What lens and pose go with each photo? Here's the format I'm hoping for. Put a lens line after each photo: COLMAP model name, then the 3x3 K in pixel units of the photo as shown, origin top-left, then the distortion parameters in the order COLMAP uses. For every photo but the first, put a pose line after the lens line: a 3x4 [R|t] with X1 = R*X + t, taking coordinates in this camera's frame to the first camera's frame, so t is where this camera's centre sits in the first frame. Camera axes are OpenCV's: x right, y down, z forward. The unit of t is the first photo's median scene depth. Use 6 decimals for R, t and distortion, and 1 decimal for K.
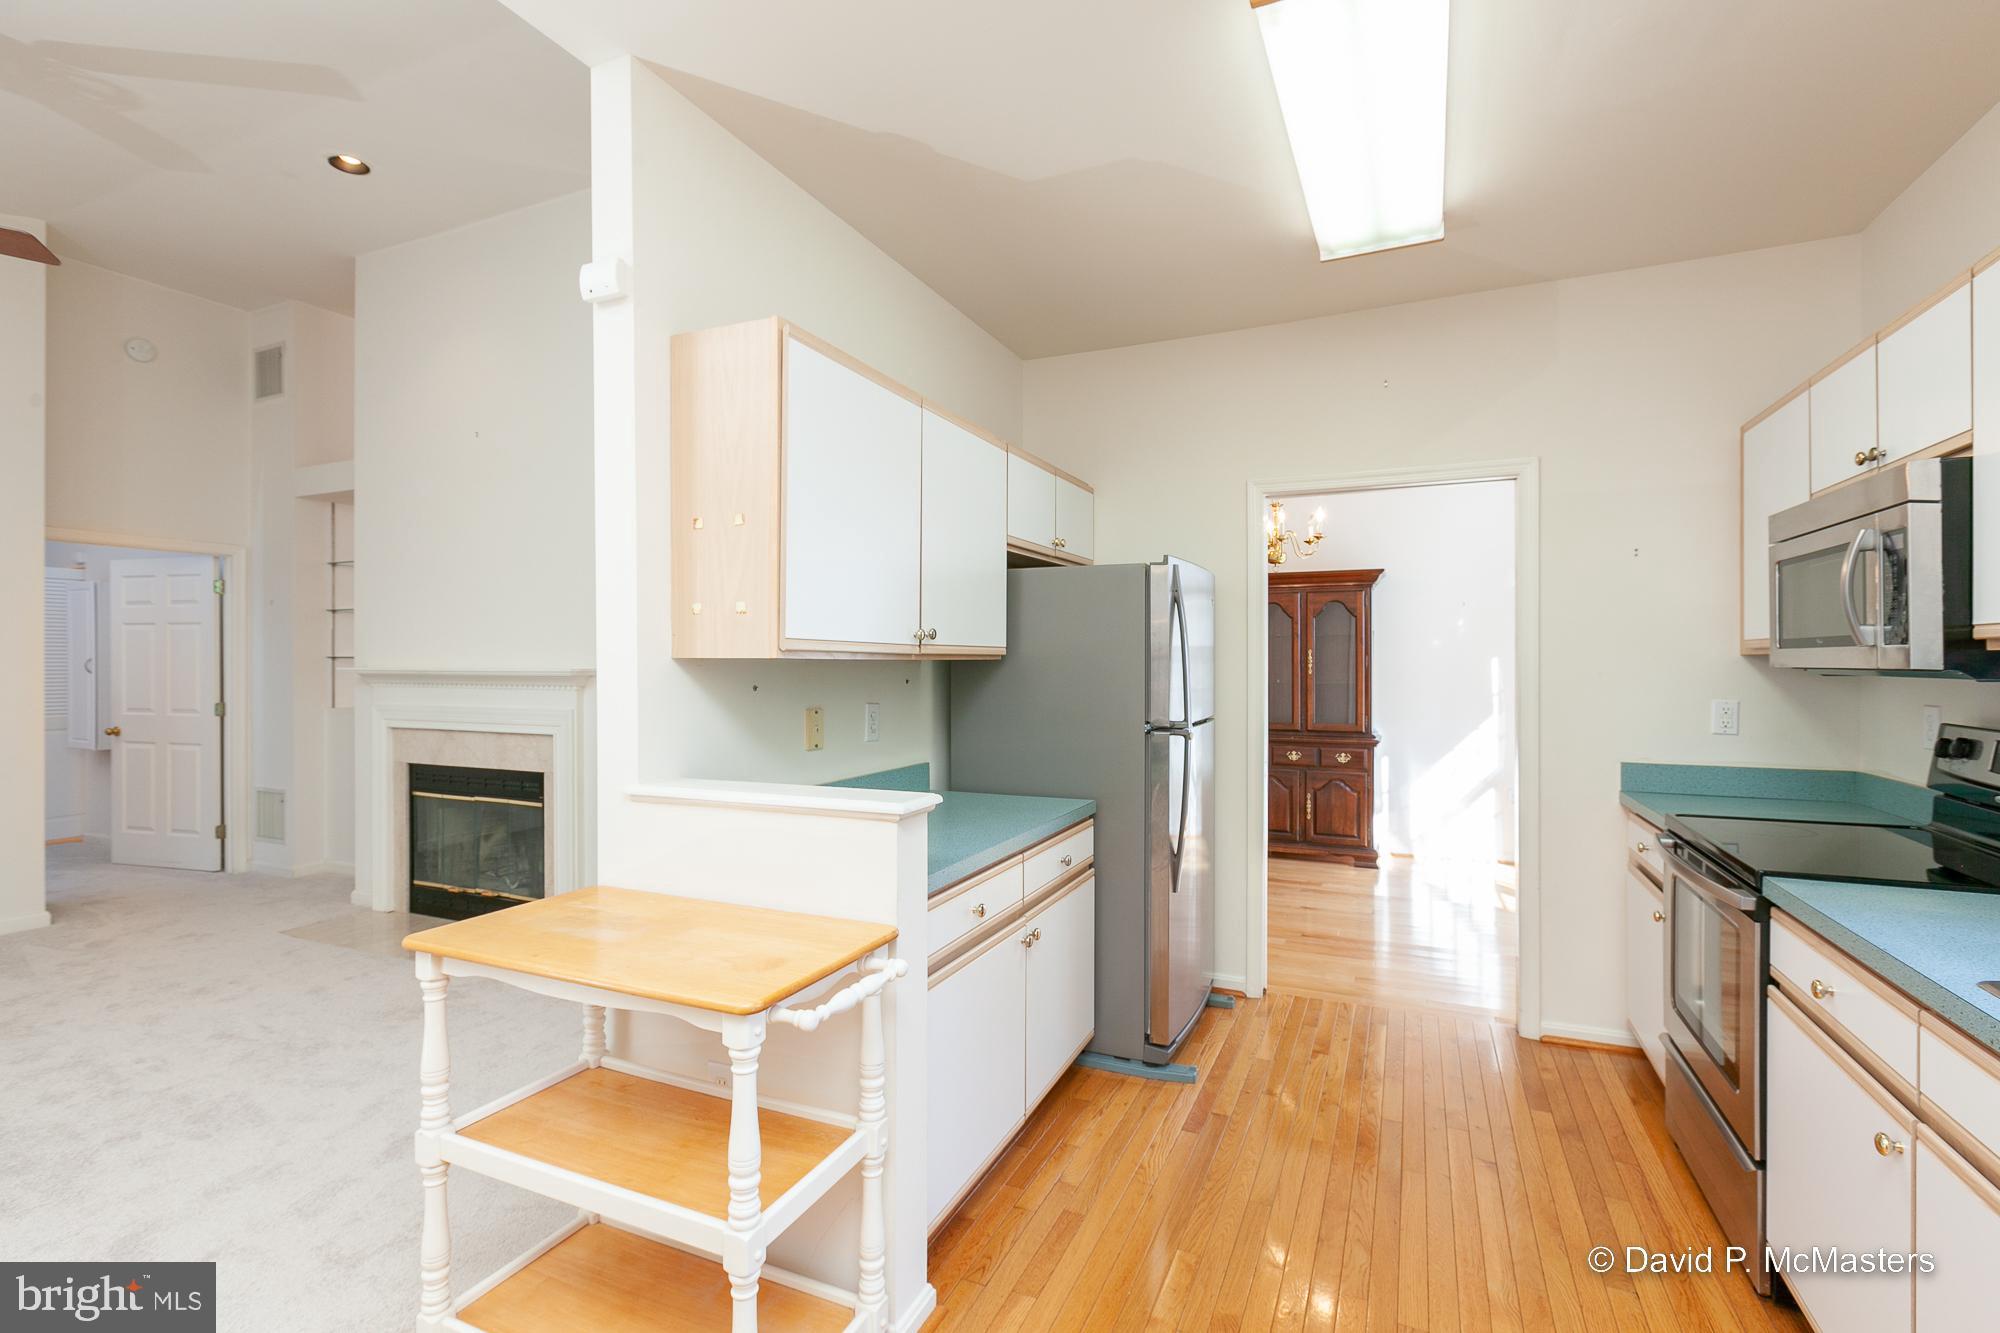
lens RADIAL K [[903.1, 0, 994.3], [0, 903.1, 670.1], [0, 0, 1]] dist [0.005557, -0.000652]
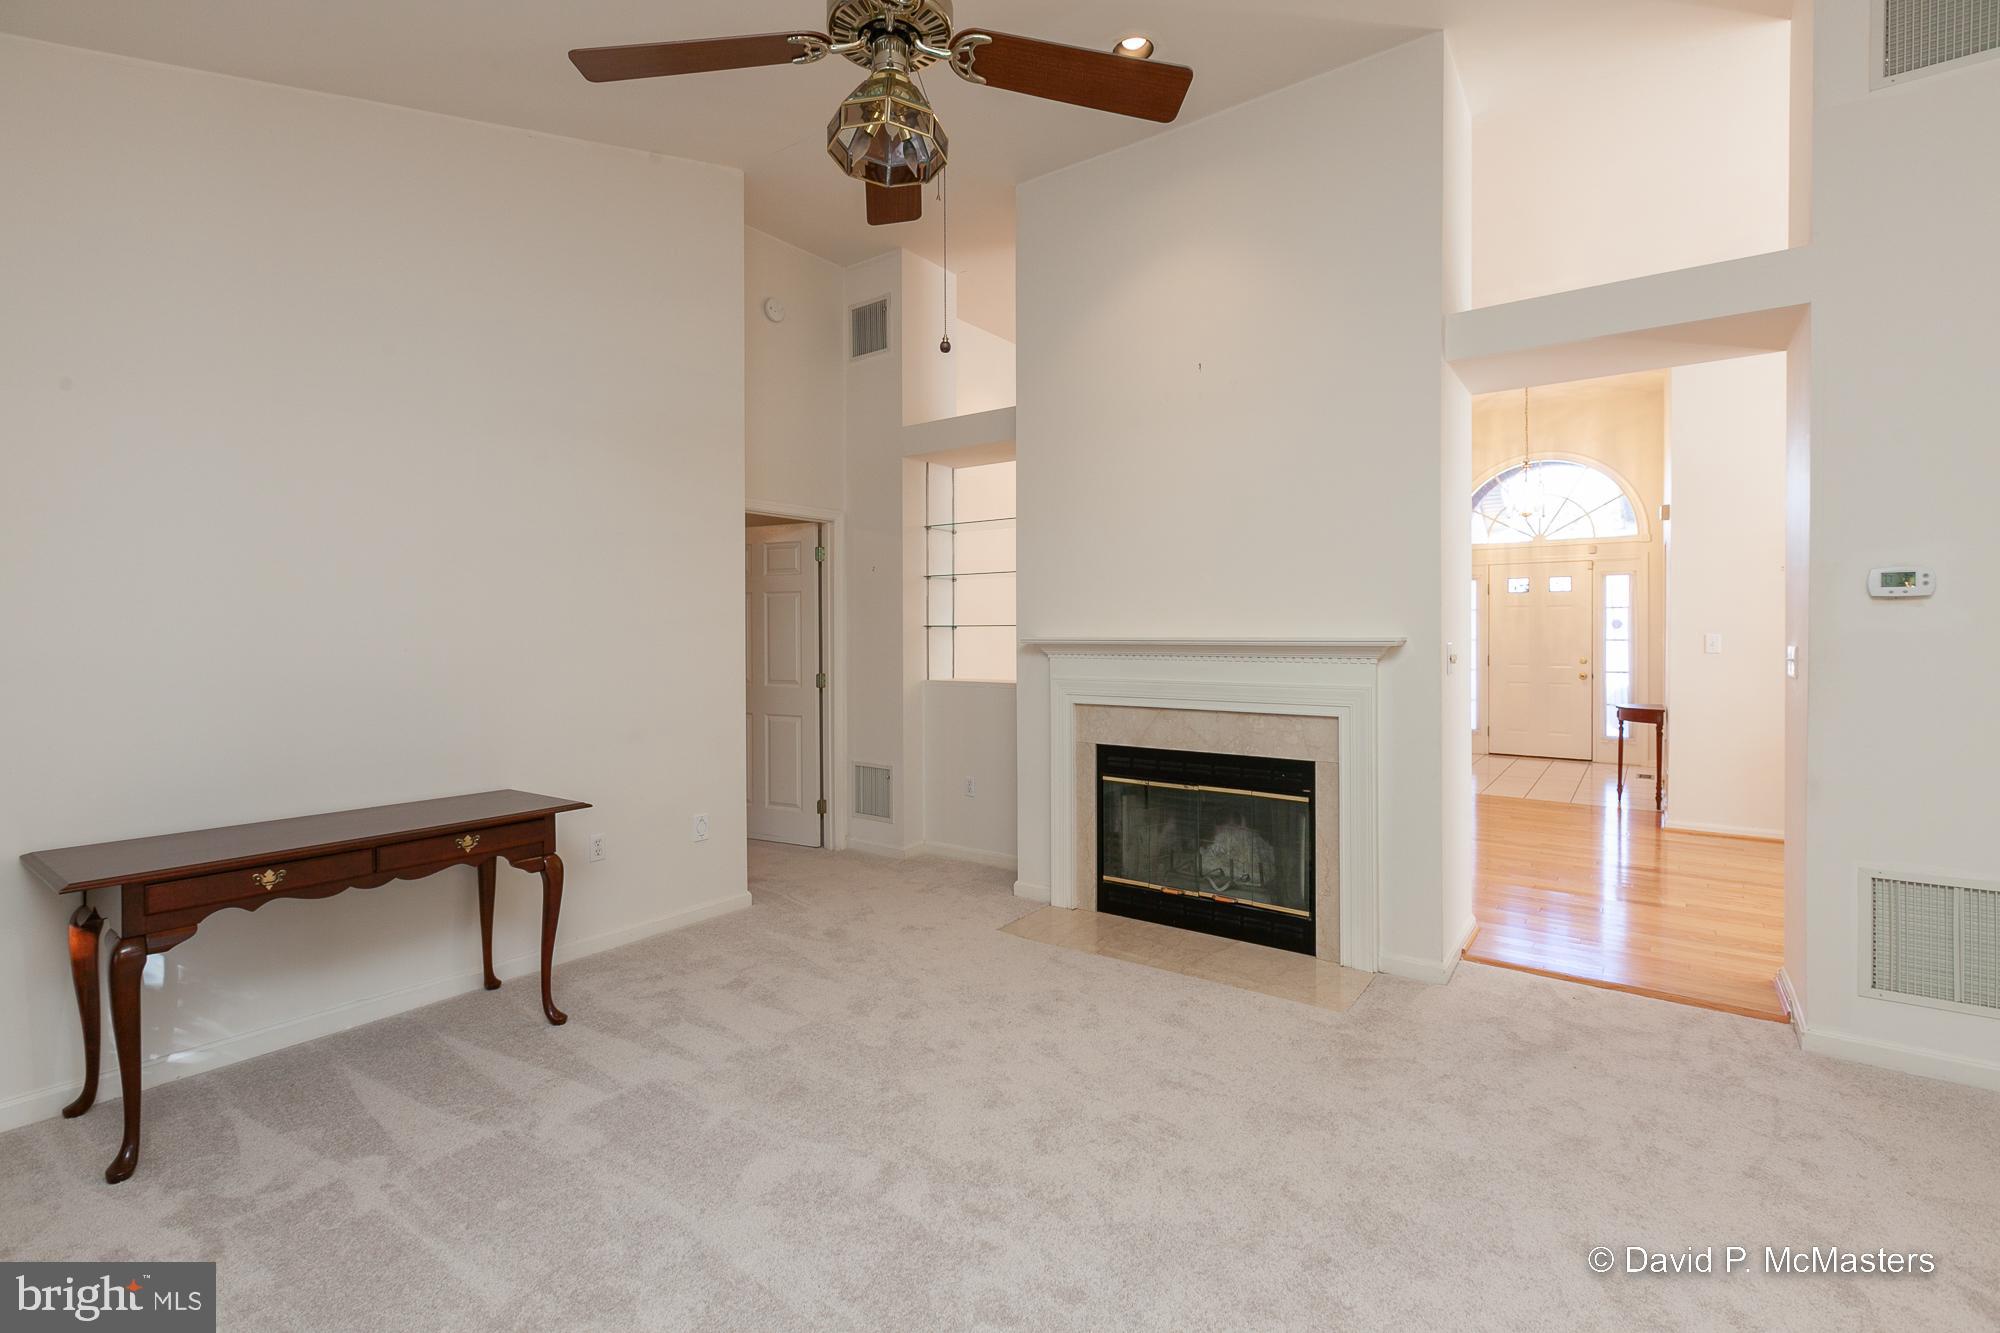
lens RADIAL K [[903.1, 0, 1004.3], [0, 903.1, 641.8], [0, 0, 1]] dist [0.005557, -0.000652]
pose [[0.979378, -0.002917, -0.202016, -0.556137], [0.003502, 0.999991, 0.002538, -0.000398], [0.202007, -0.003194, 0.979379, 0.111680]]
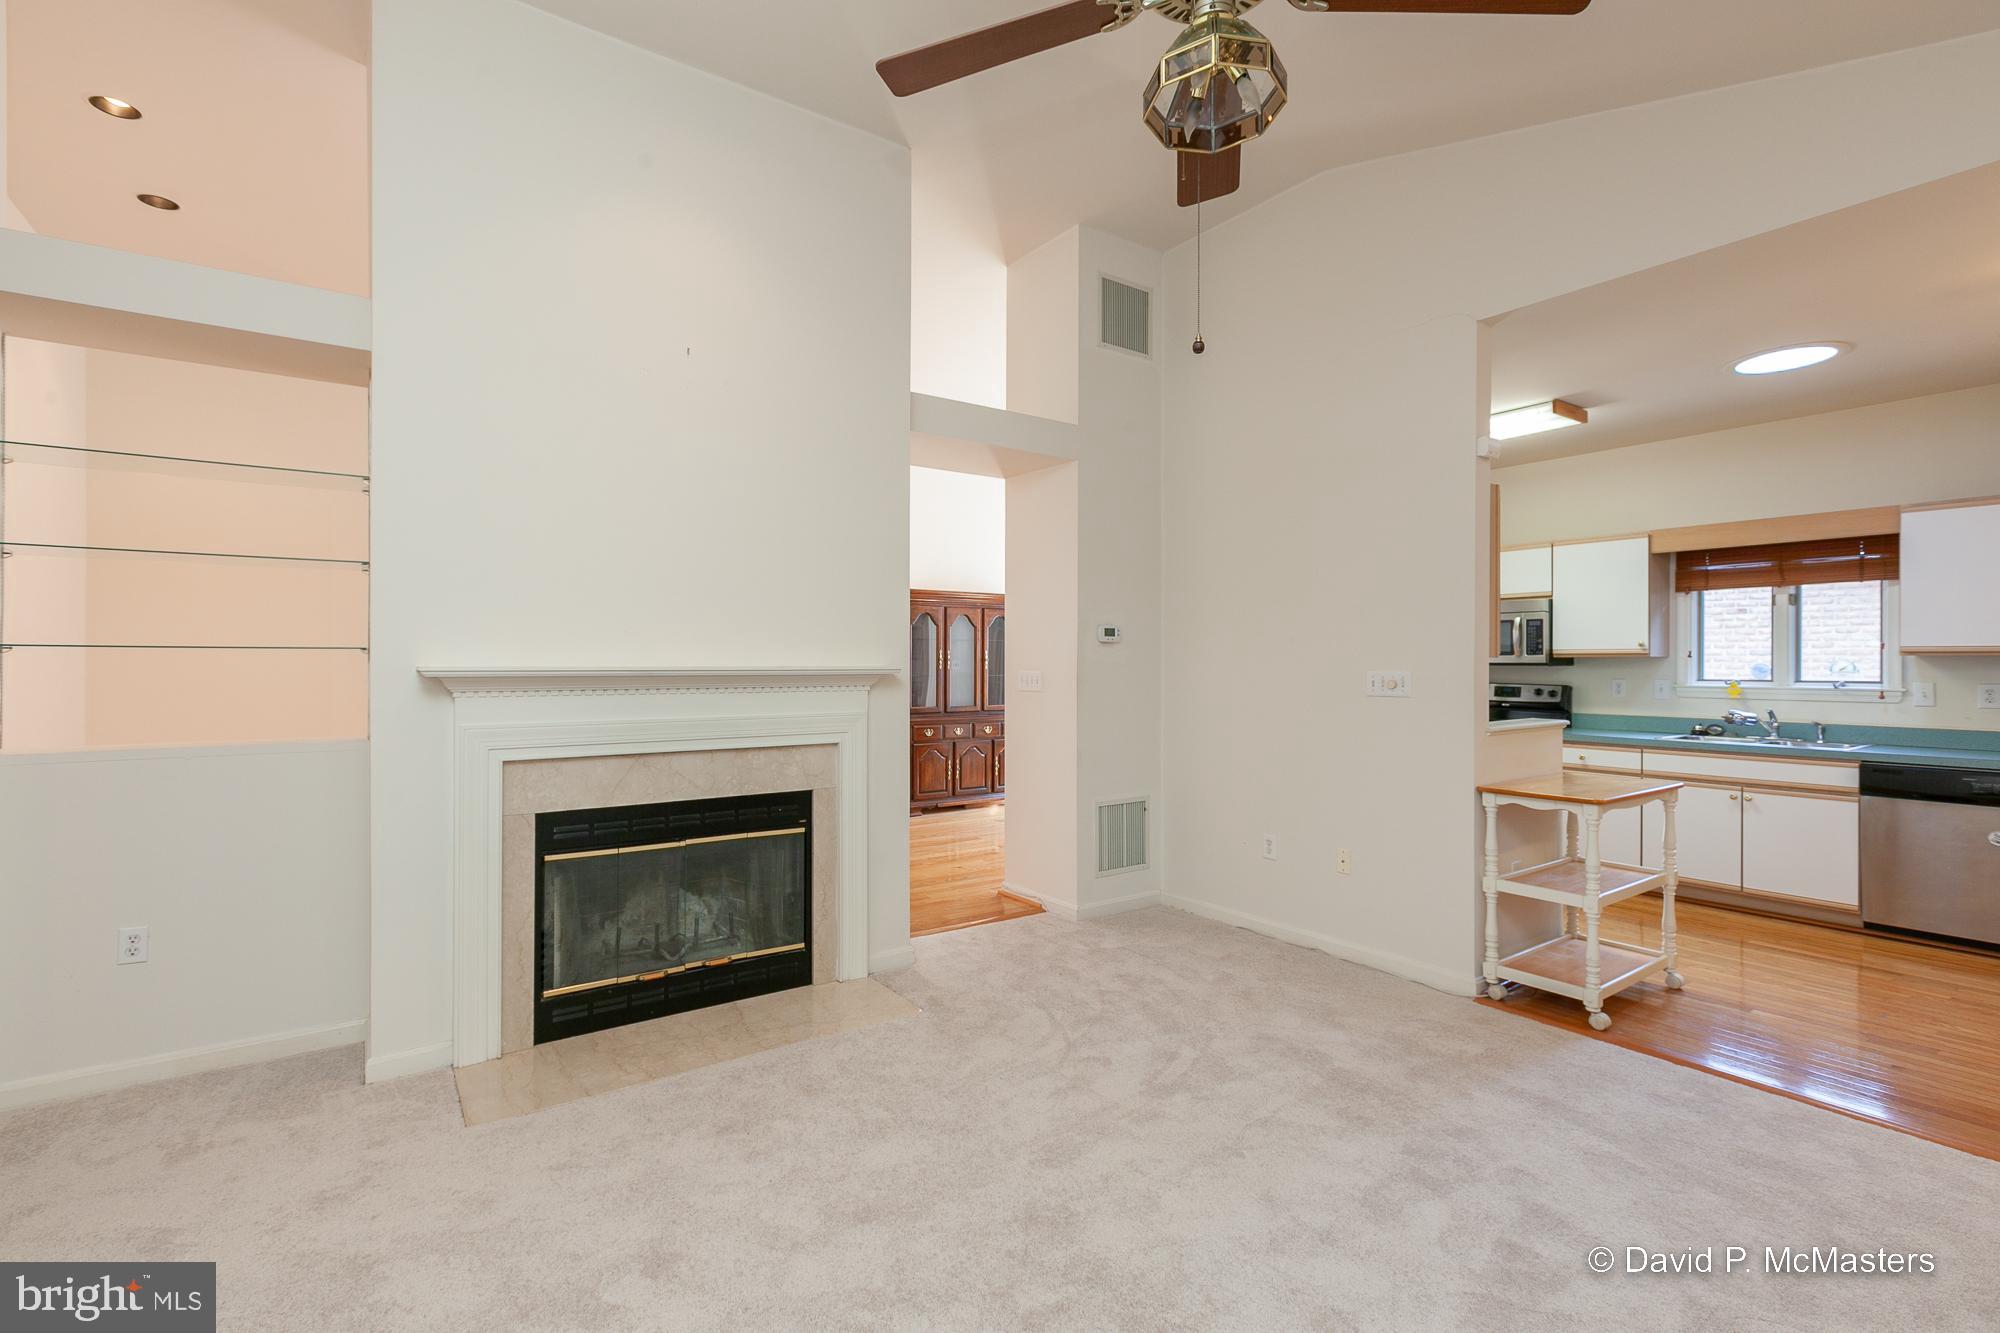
lens RADIAL K [[903.1, 0, 981.5], [0, 903.1, 662.8], [0, 0, 1]] dist [0.005557, -0.000652]
pose [[0.509381, -0.001494, 0.860540, -1.040882], [0.005965, 0.999981, -0.001795, -0.002418], [-0.860521, 0.006047, 0.509380, 0.395993]]
